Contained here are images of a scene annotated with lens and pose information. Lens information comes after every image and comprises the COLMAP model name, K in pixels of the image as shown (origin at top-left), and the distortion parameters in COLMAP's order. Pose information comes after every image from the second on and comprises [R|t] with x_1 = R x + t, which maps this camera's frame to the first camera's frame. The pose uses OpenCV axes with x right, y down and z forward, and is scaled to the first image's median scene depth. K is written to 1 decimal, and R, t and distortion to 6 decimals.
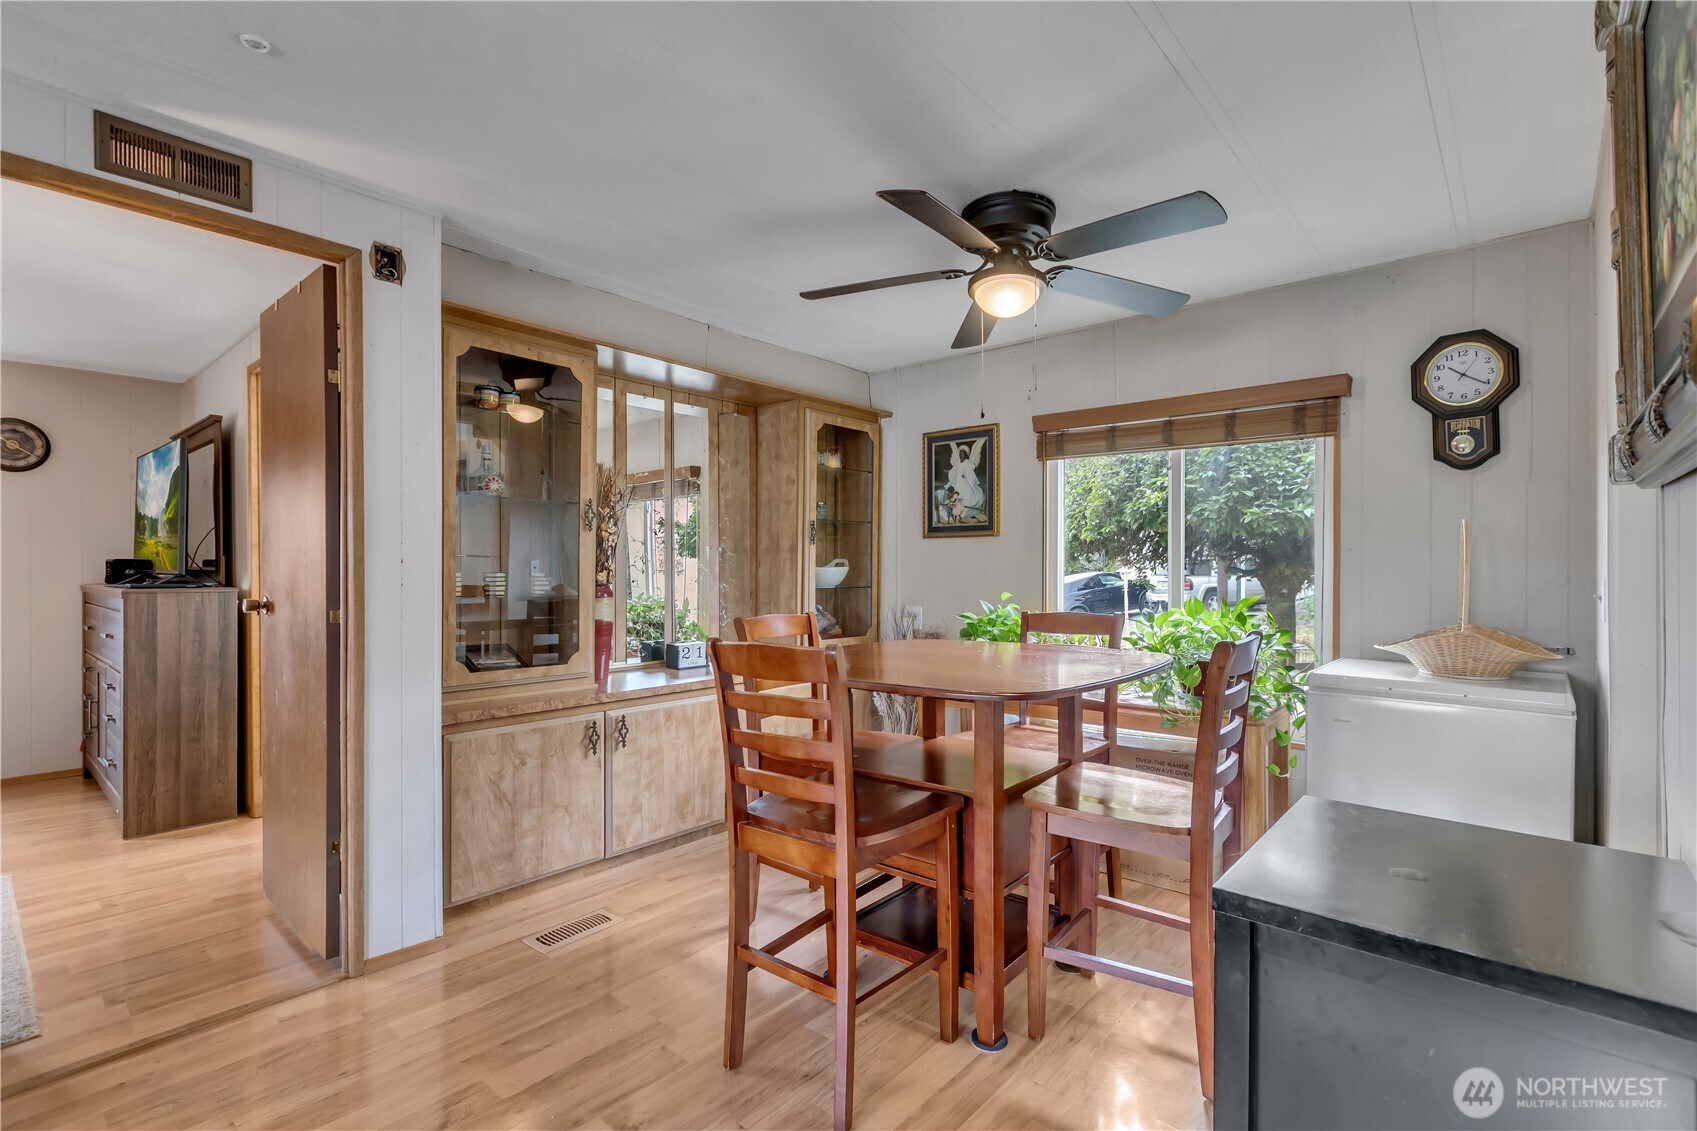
lens RADIAL K [[778.4, 0, 855.4], [0, 778.4, 584.8], [0, 0, 1]] dist [-0.001345, -0.000079]
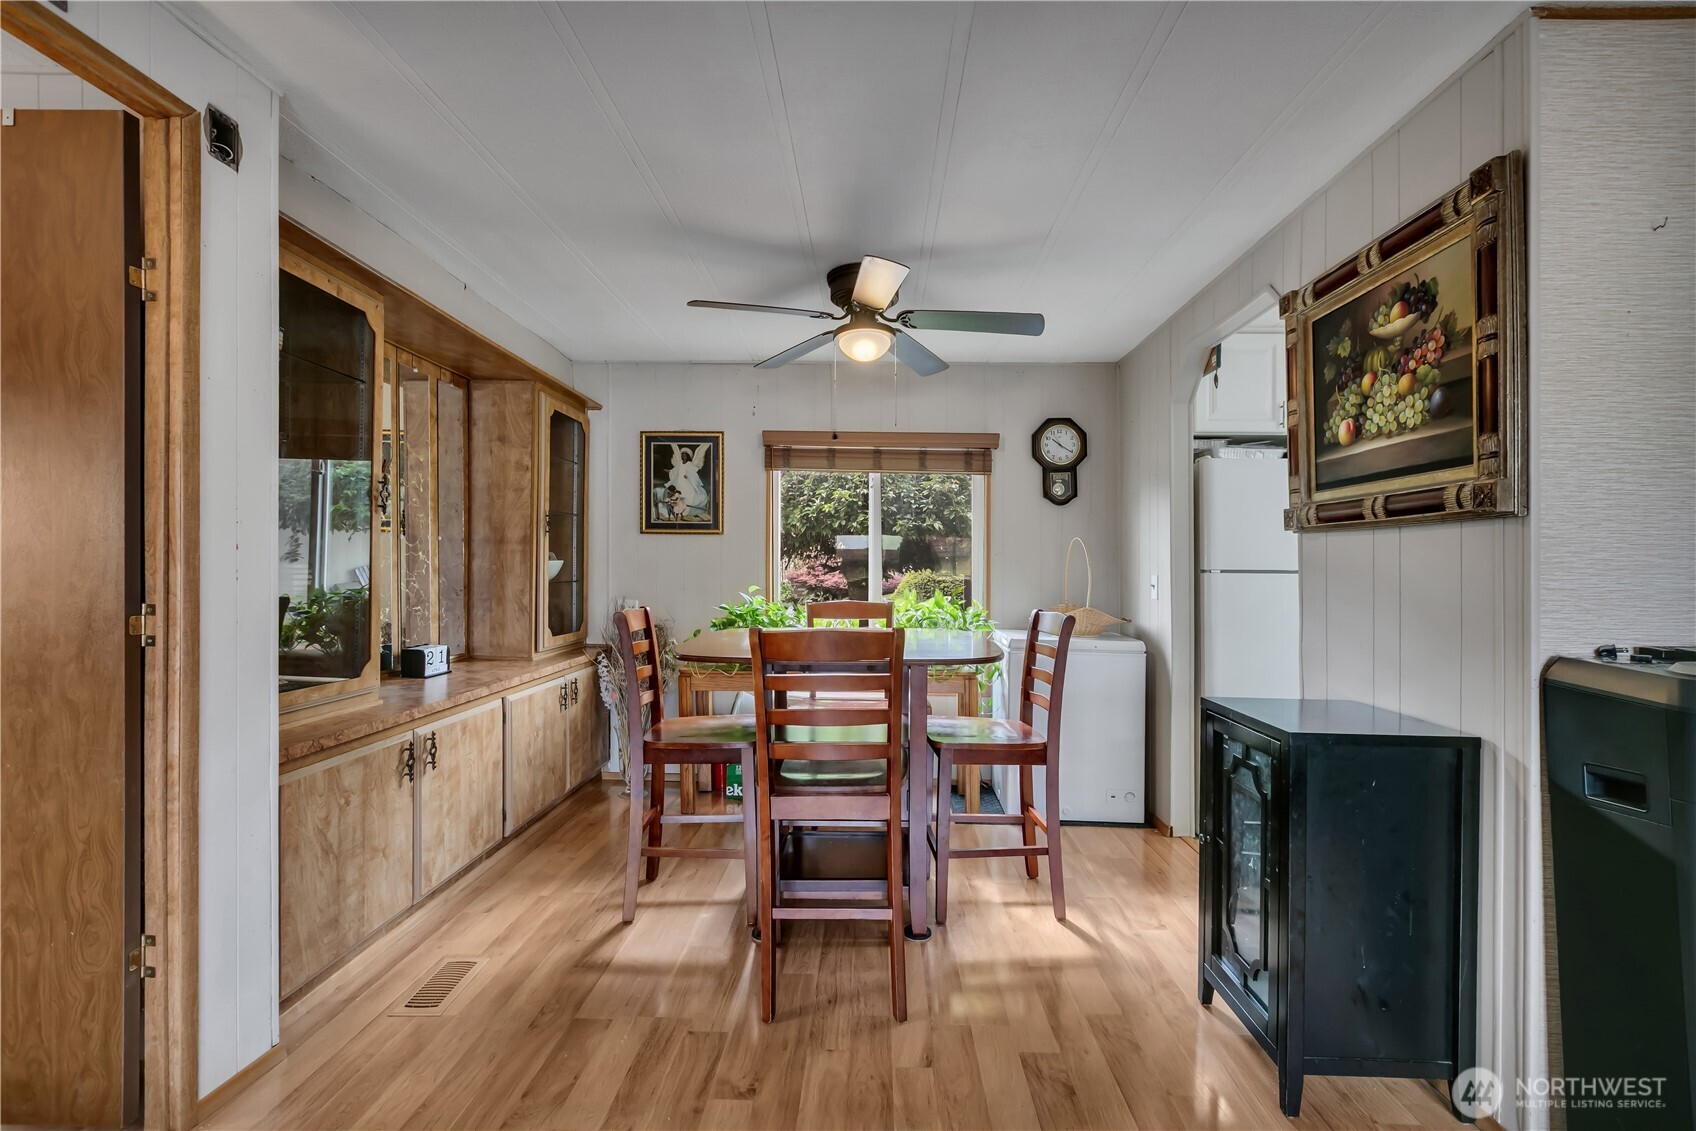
lens RADIAL K [[768.8, 0, 852.8], [0, 768.8, 576.8], [0, 0, 1]] dist [-0.004418, 0.000028]
pose [[0.771712, 0.000577, 0.635971, -0.463565], [0.001605, 0.999995, -0.002855, 0.000766], [-0.635970, 0.003224, 0.771707, 0.056119]]
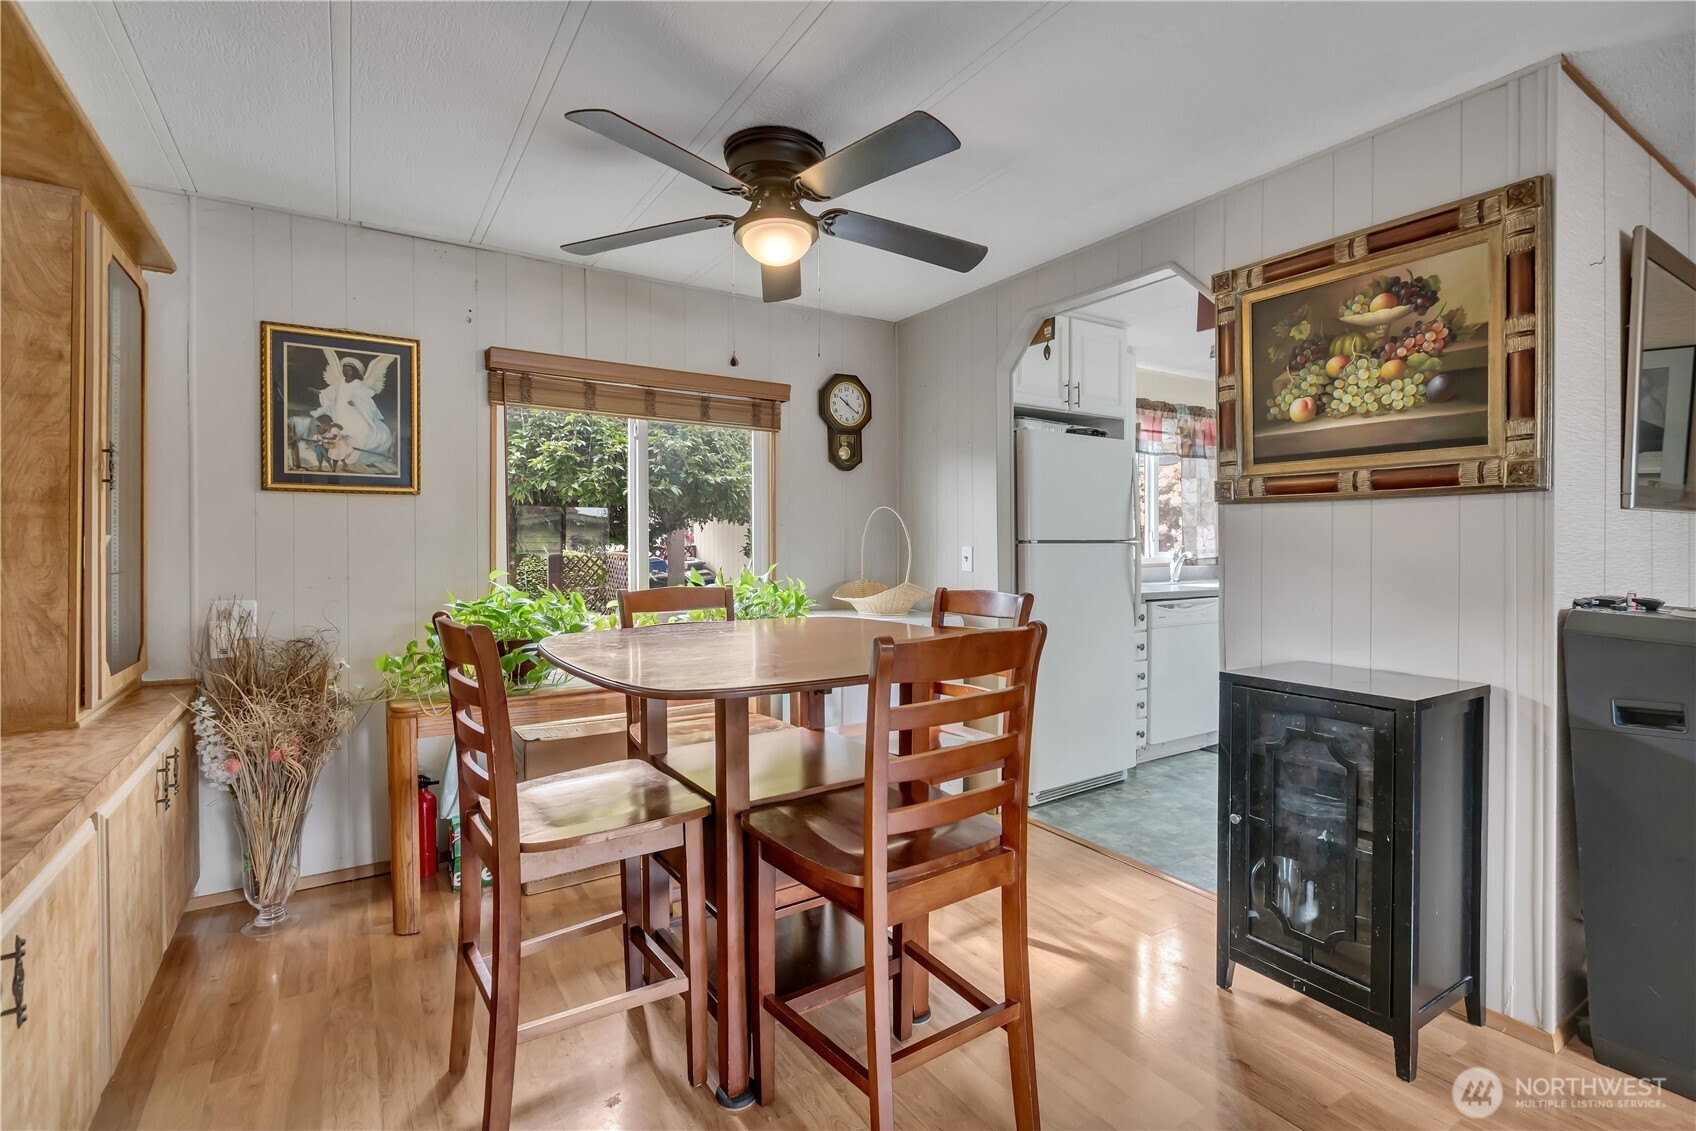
lens RADIAL K [[782.3, 0, 864.2], [0, 782.3, 552.1], [0, 0, 1]] dist [-0.000347, -0.000471]
pose [[0.272696, -0.013416, 0.962007, -0.522100], [0.019535, 0.999774, 0.008405, -0.008265], [-0.961902, 0.016501, 0.272896, 0.502335]]
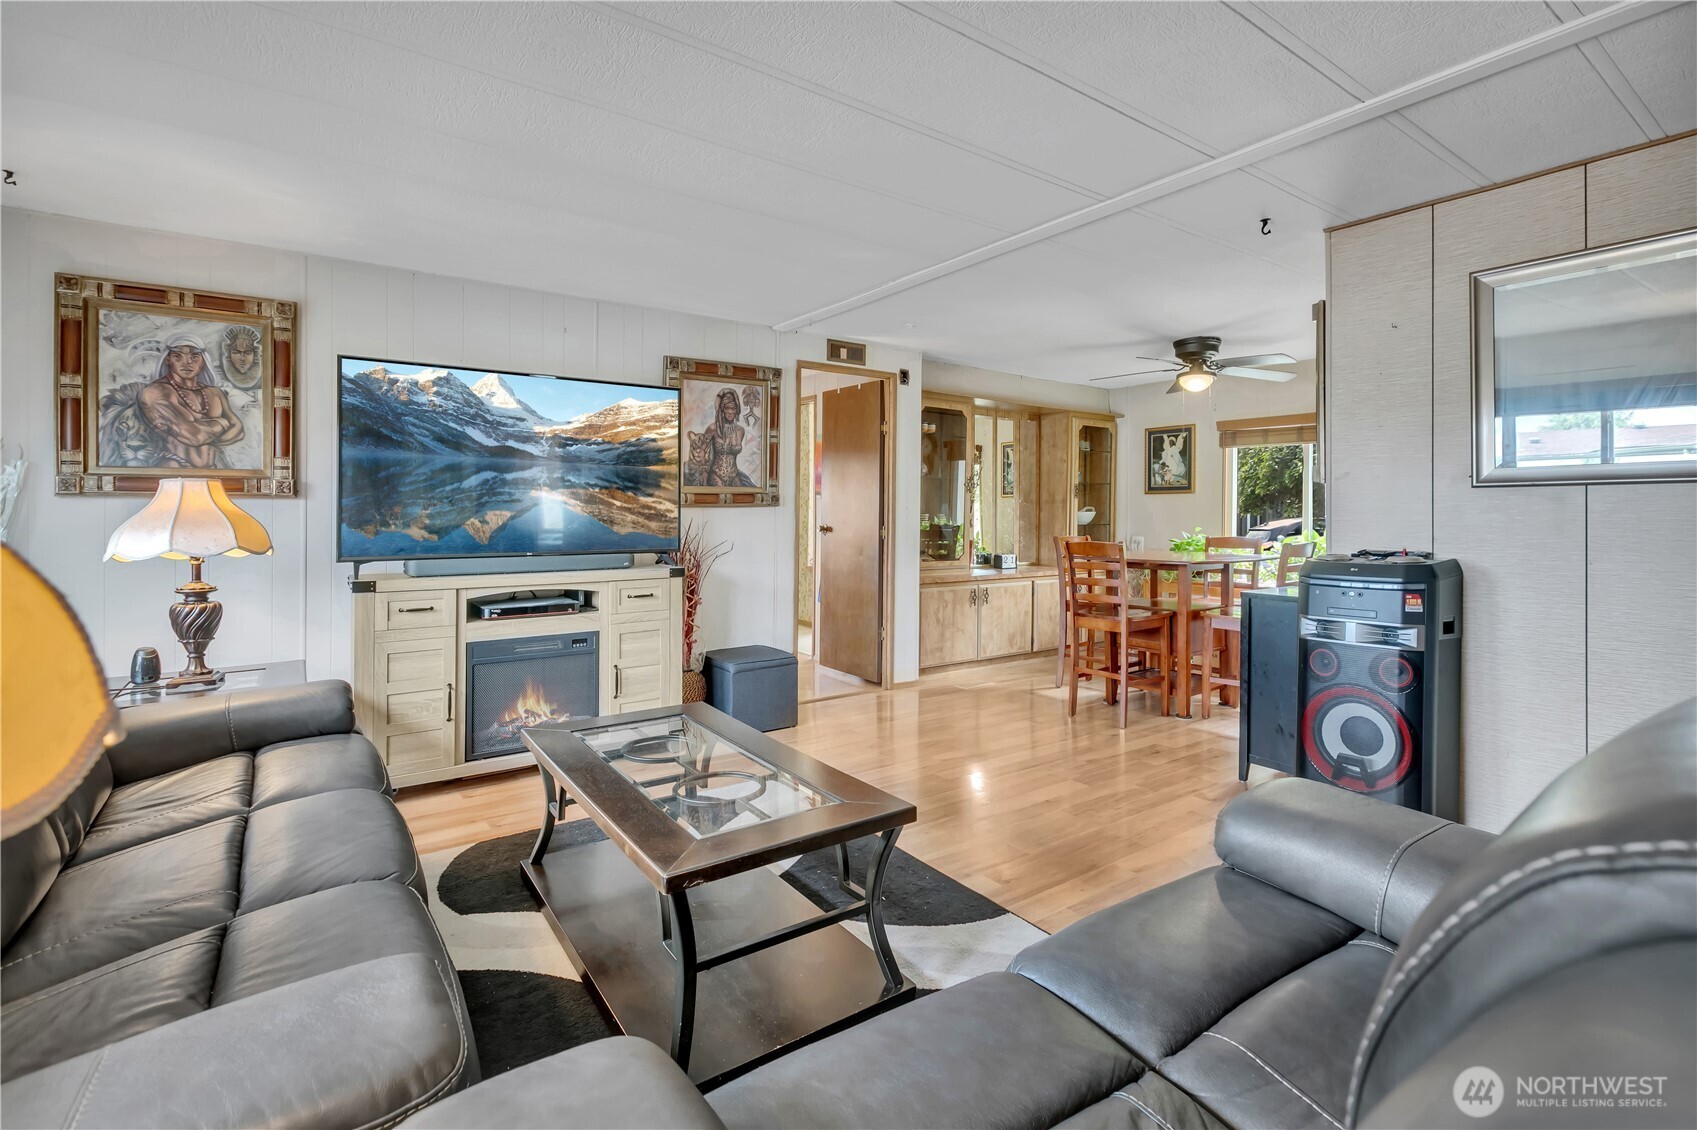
lens RADIAL K [[791.3, 0, 866.6], [0, 791.3, 527.7], [0, 0, 1]] dist [0.002219, 0.000472]
pose [[0.974874, 0.007406, -0.222632, -0.146416], [-0.008040, 0.999966, -0.001943, 0.023364], [0.222610, 0.003685, 0.974901, -0.971691]]
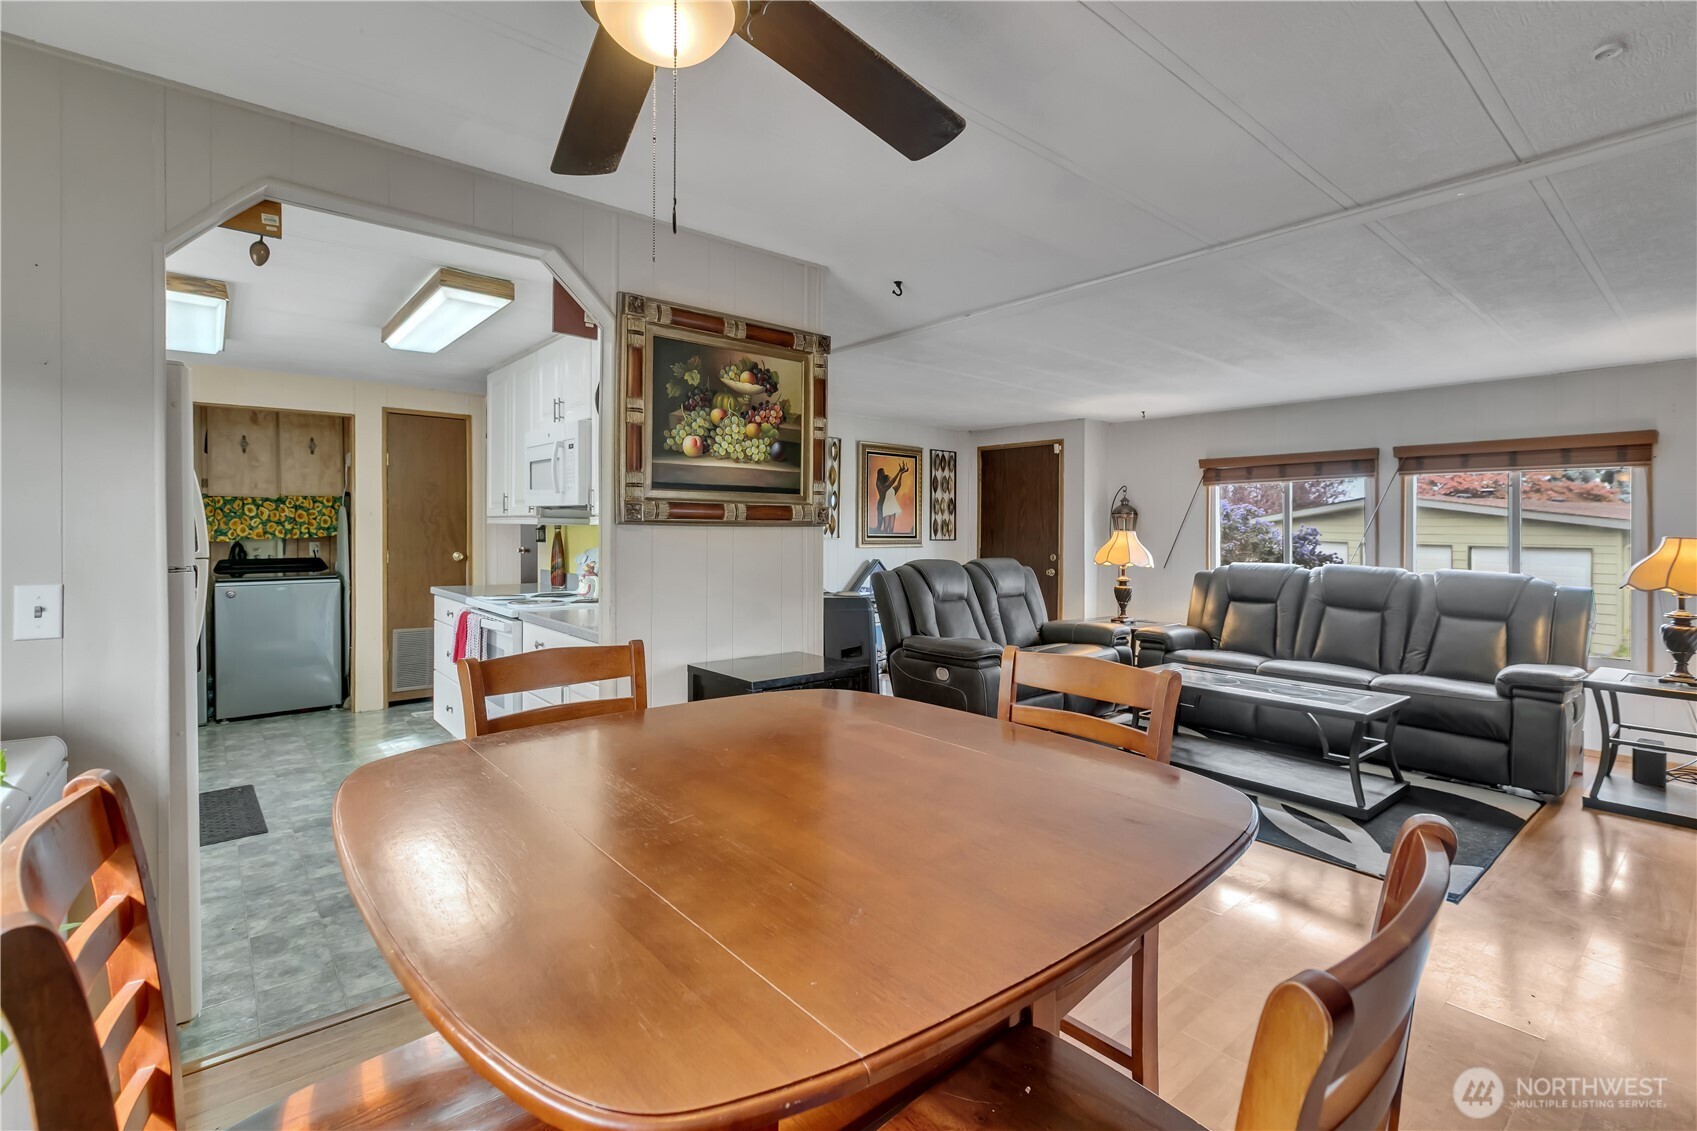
lens RADIAL K [[776.3, 0, 849.1], [0, 776.3, 541.3], [0, 0, 1]] dist [0.019772, -0.000029]
pose [[-0.987115, -0.006343, 0.159885, 0.000268], [-0.000842, 0.999406, 0.034455, -0.053884], [-0.160008, 0.033877, -0.986534, 1.122612]]
